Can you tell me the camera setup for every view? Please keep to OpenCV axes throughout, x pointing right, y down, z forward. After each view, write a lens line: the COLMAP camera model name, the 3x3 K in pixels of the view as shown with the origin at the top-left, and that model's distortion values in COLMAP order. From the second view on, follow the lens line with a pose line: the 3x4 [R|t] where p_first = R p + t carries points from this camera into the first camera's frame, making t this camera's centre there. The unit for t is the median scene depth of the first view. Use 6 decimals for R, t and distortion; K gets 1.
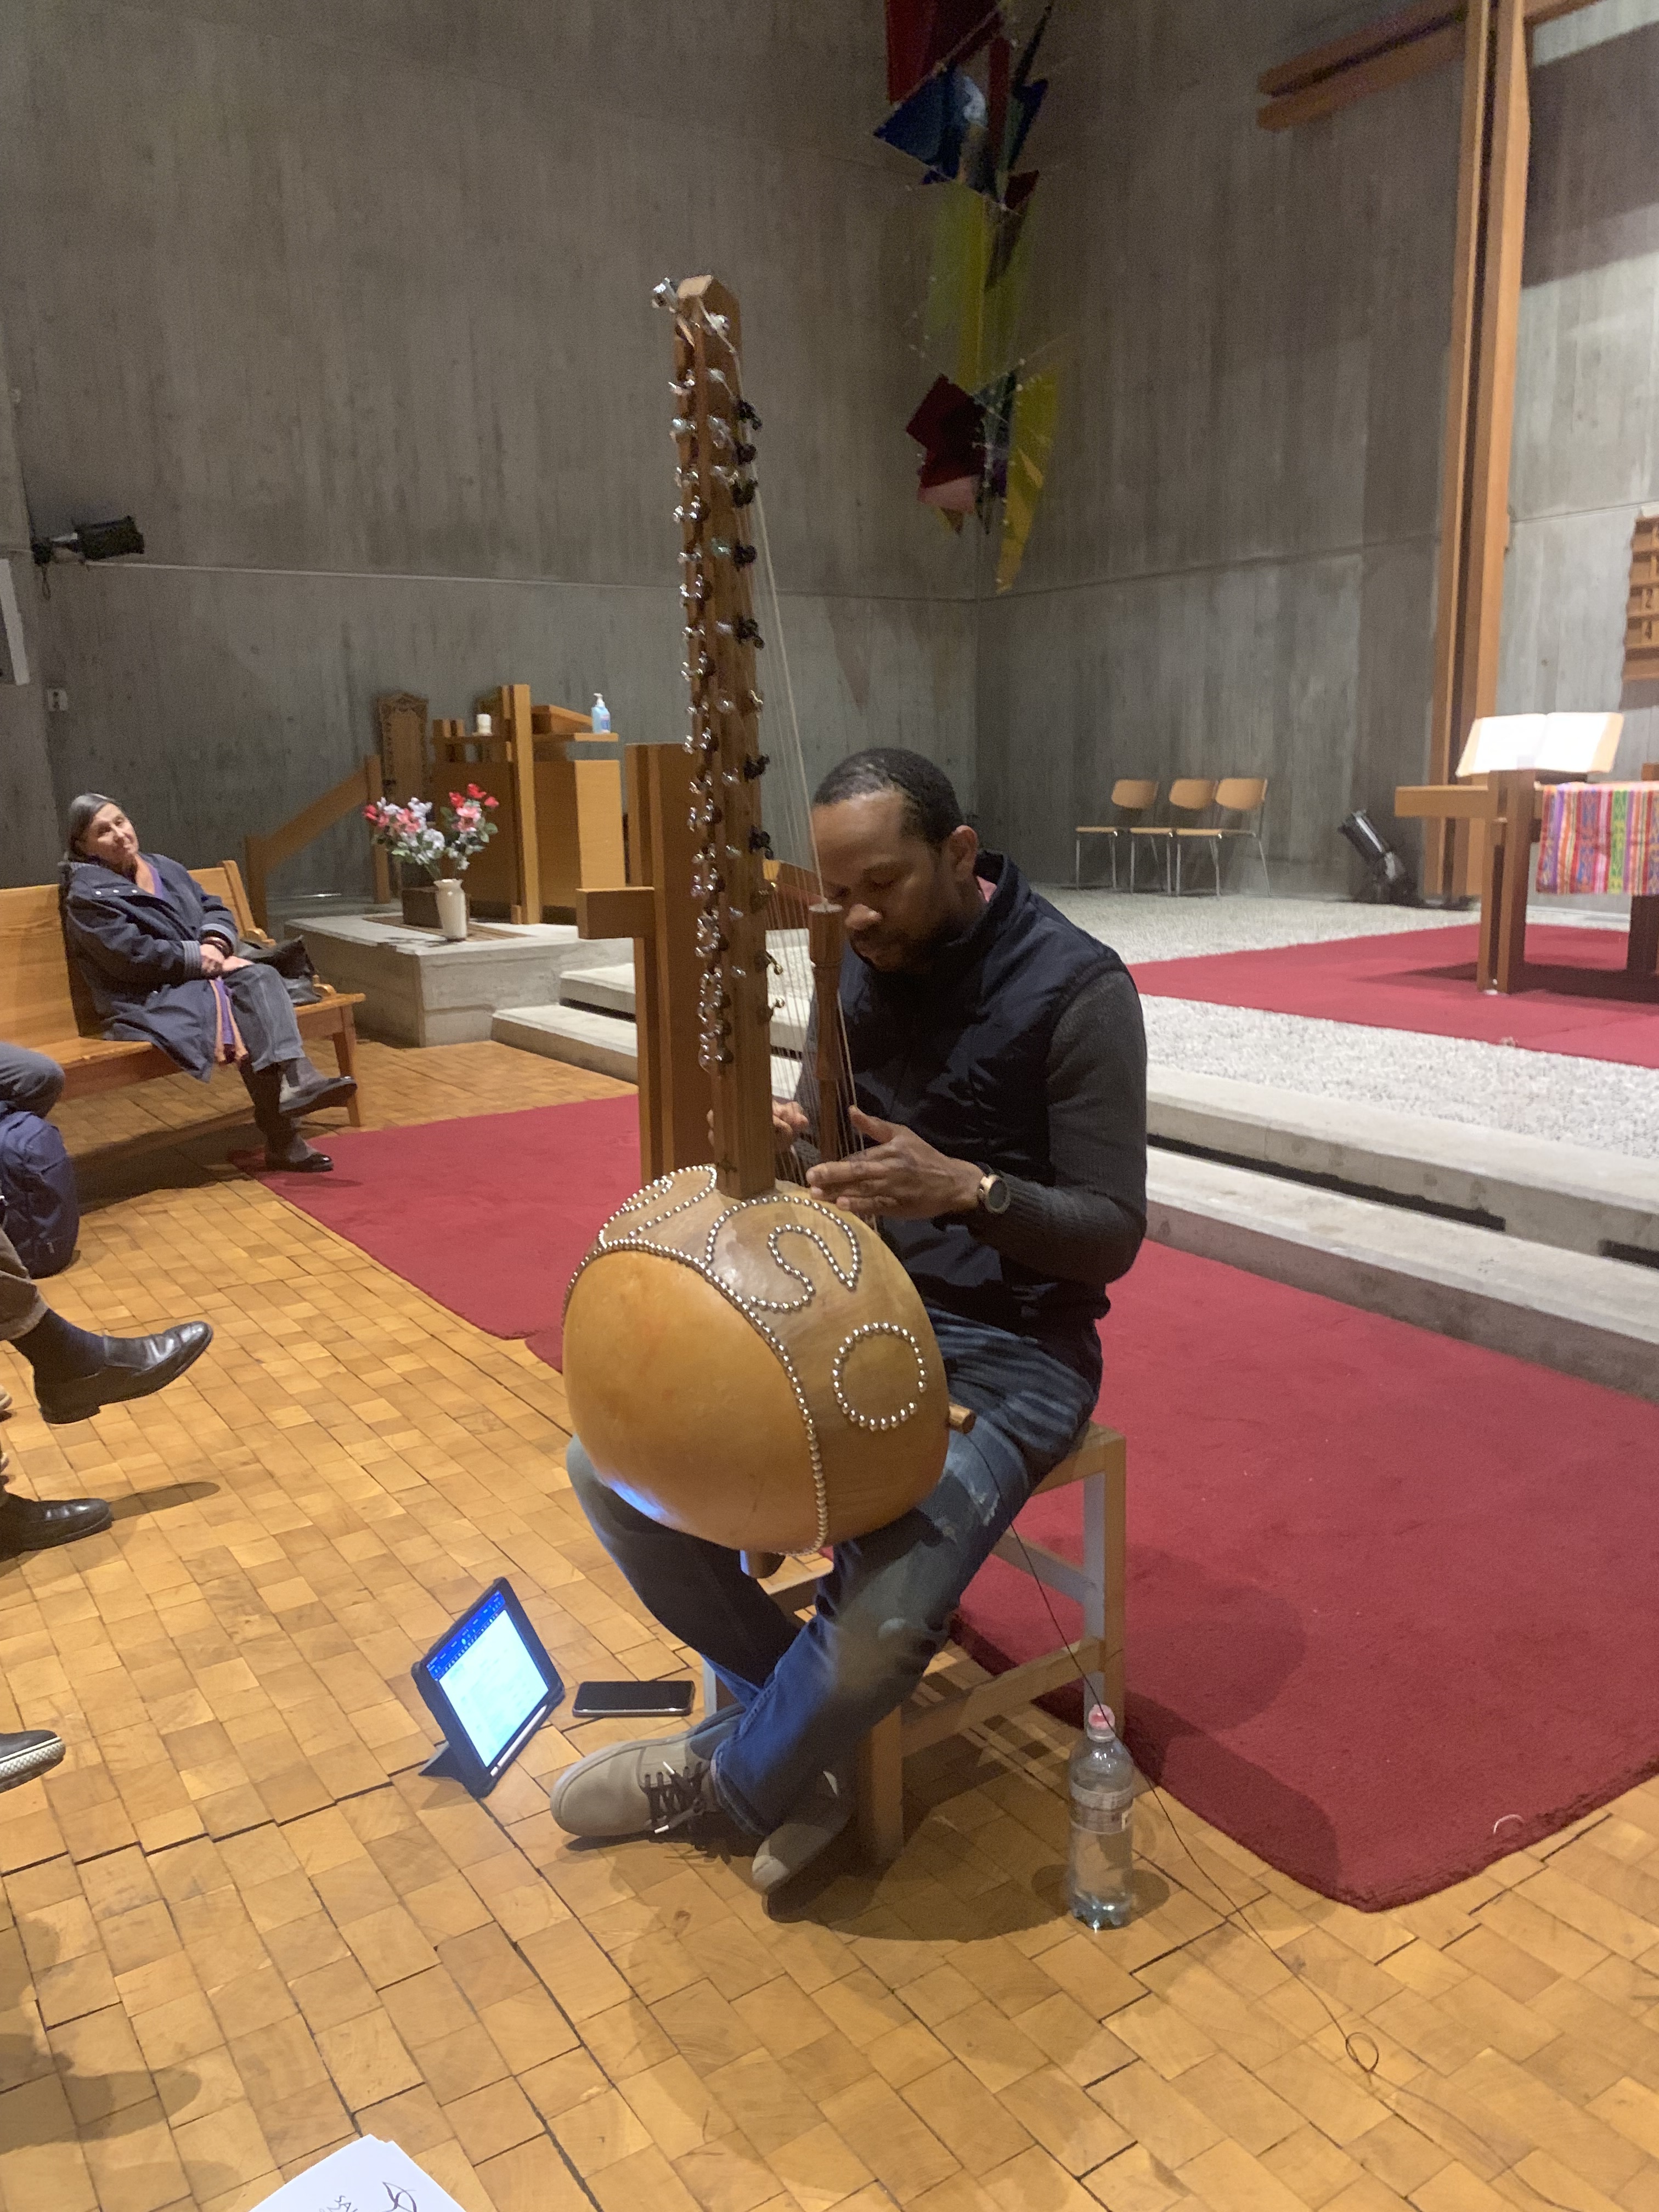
lens RADIAL K [[1675.6, 0, 868.1], [0, 1675.6, 1104.3], [0, 0, 1]] dist [0.026847, -0.027306]
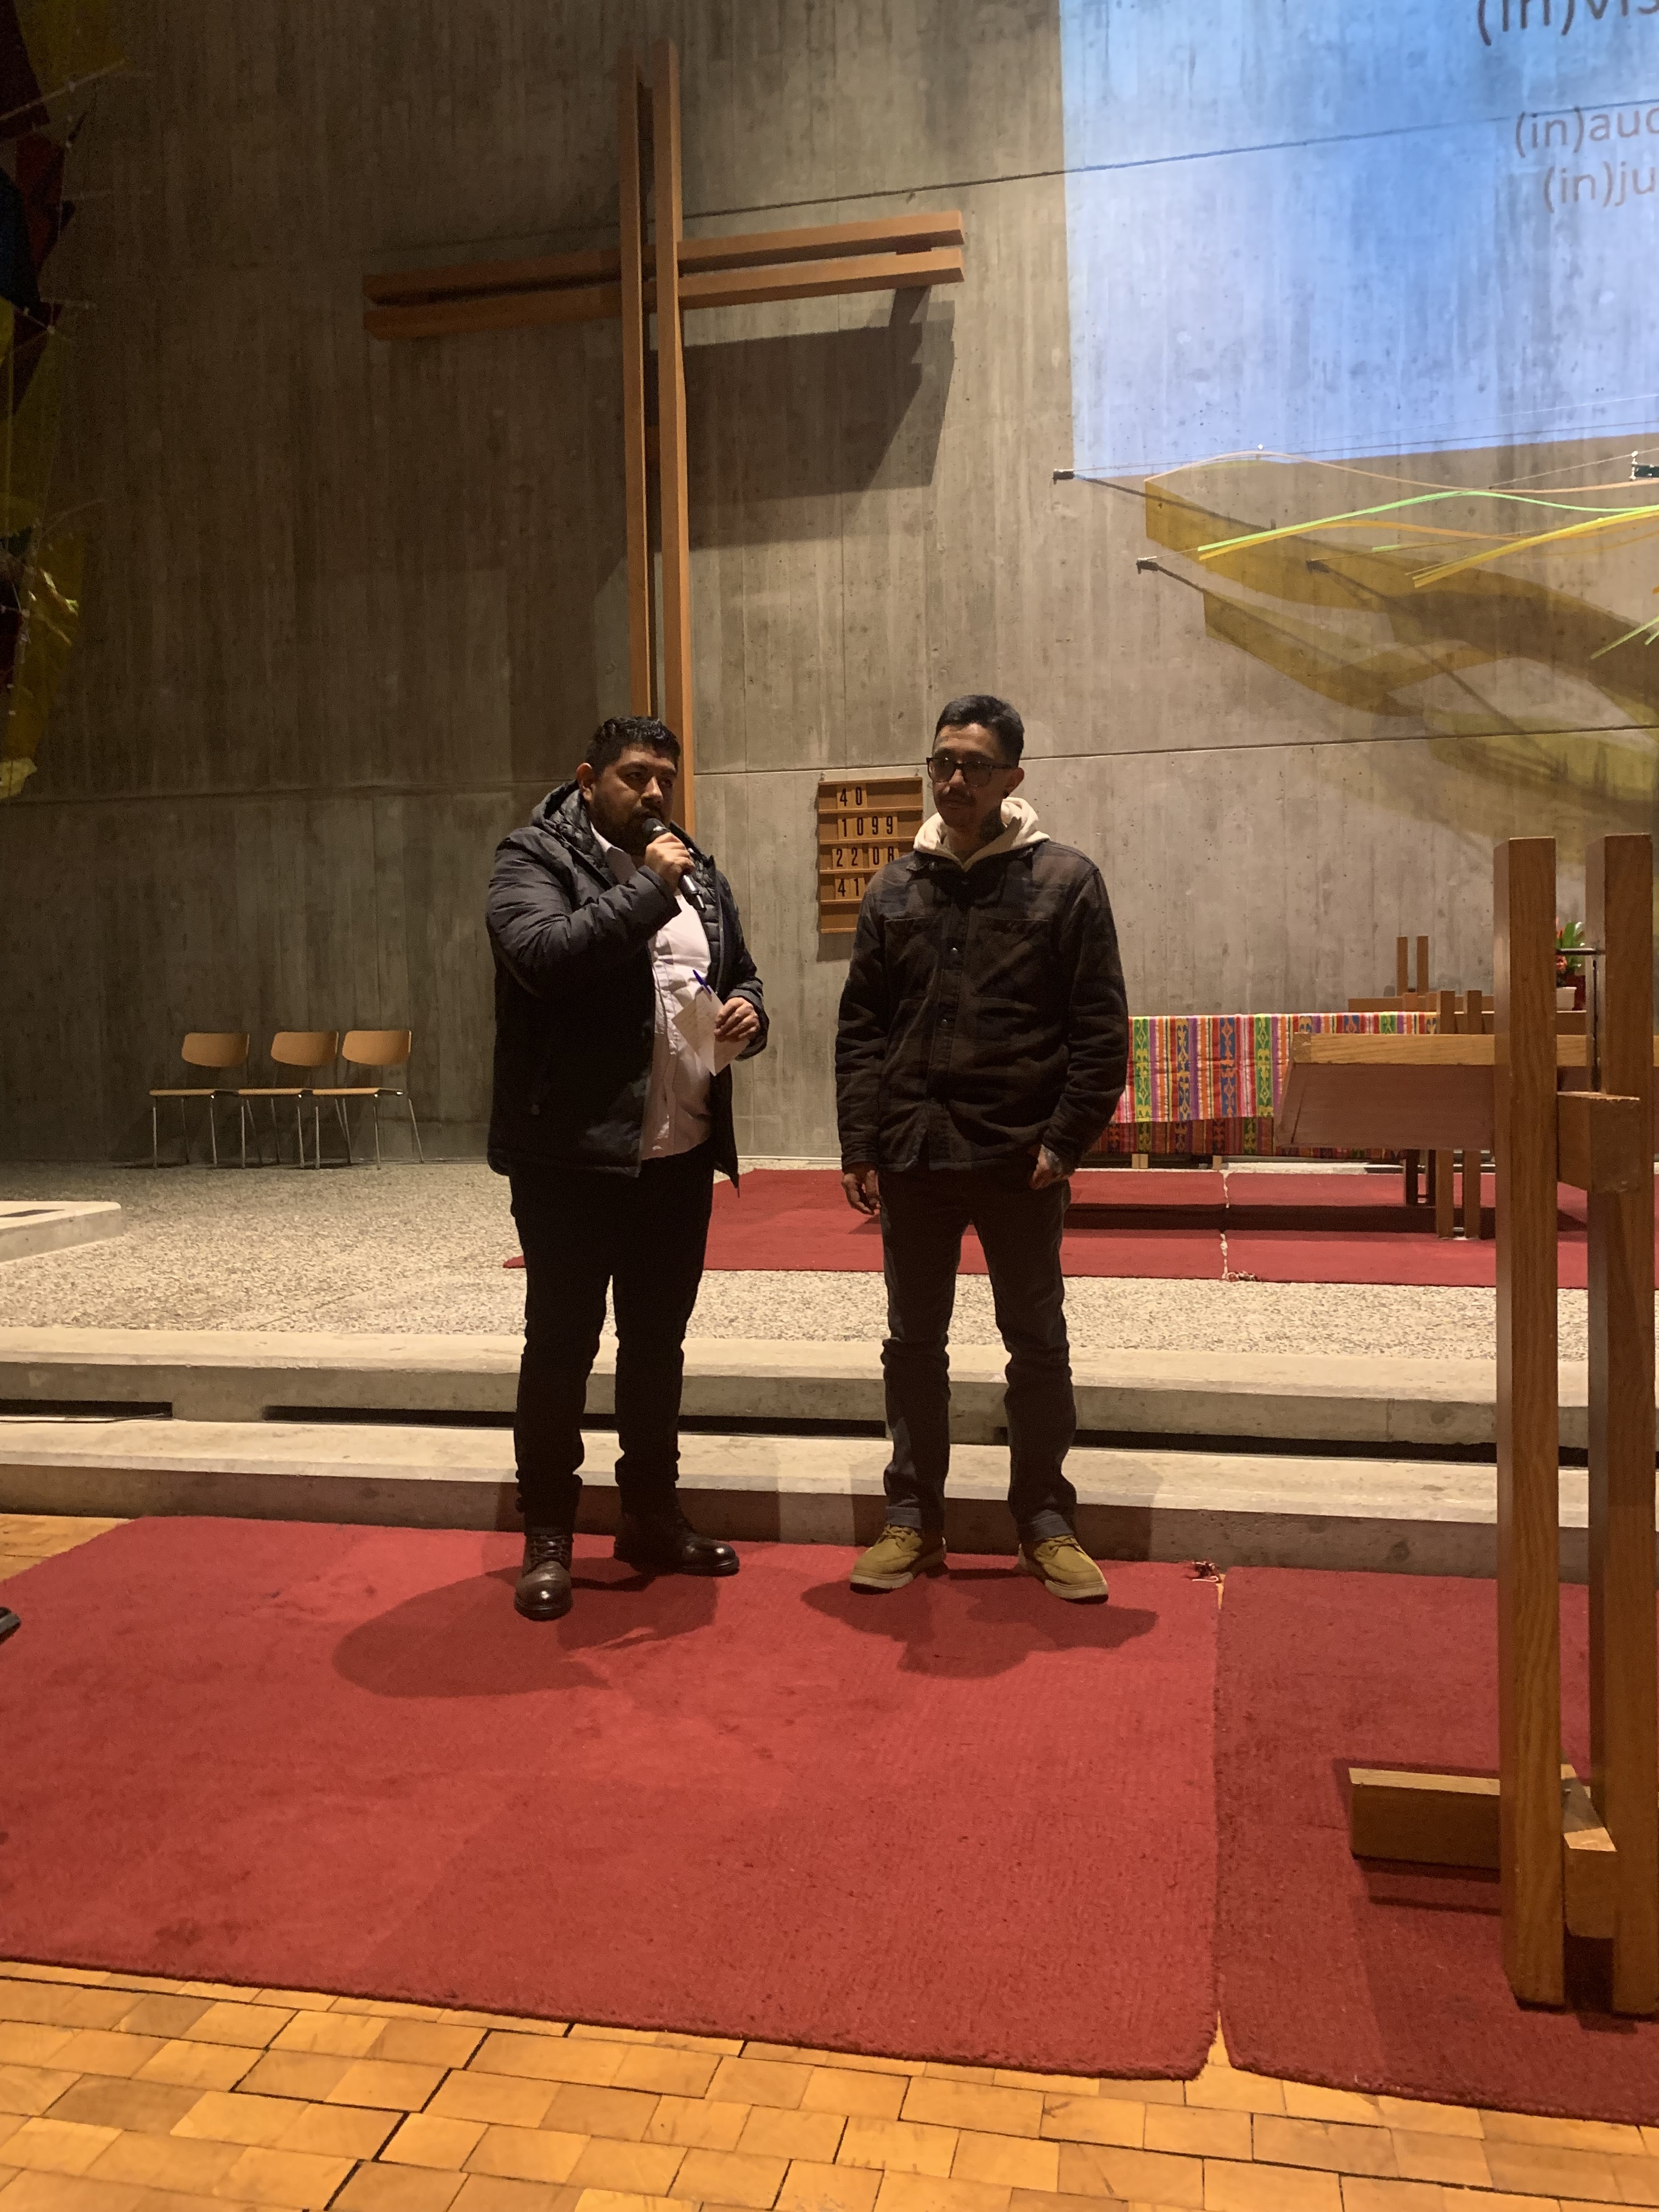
lens RADIAL K [[1675.6, 0, 844.9], [0, 1675.6, 1095.2], [0, 0, 1]] dist [0.026847, -0.027306]
pose [[0.722817, -0.023957, 0.690624, -0.250613], [0.140084, 0.983729, -0.112489, -0.037424], [-0.676692, 0.178054, 0.714412, 0.281478]]
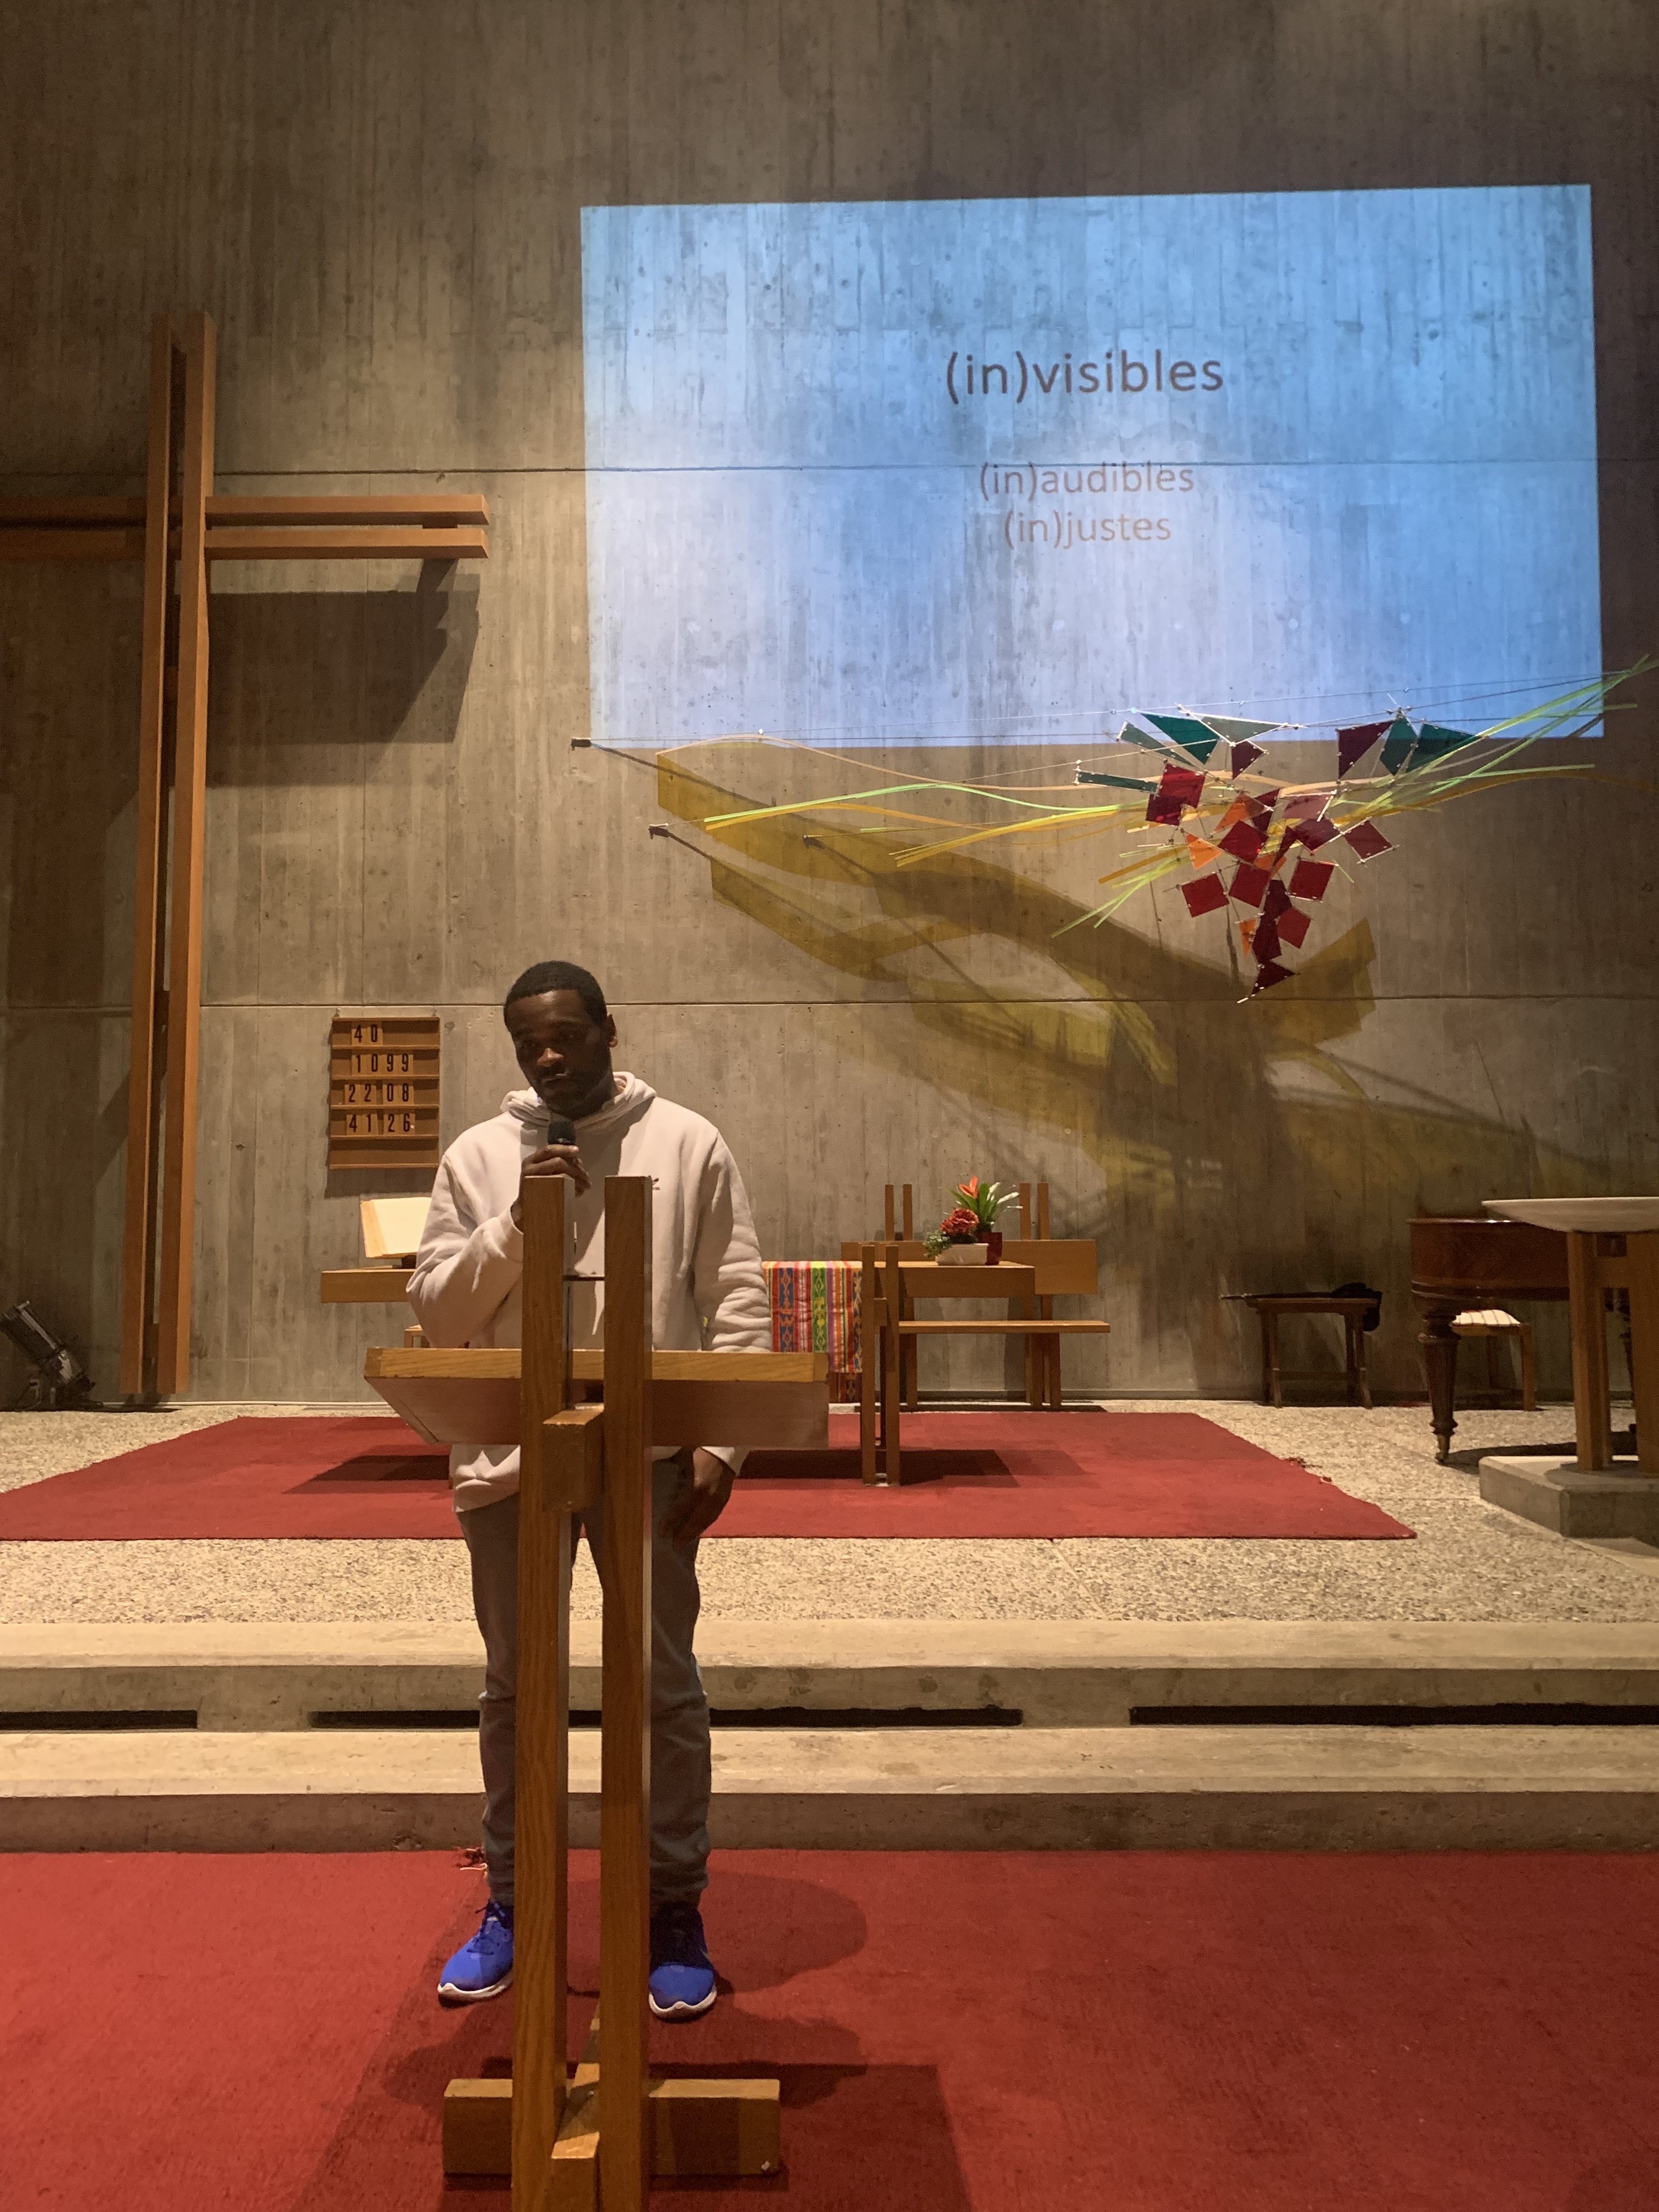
lens RADIAL K [[1675.6, 0, 809.1], [0, 1675.6, 1098.0], [0, 0, 1]] dist [0.026847, -0.027306]
pose [[0.575653, 0.082200, 0.813552, -0.212185], [0.157192, 0.965253, -0.208753, -0.037140], [-0.802442, 0.248053, 0.542730, 0.212679]]
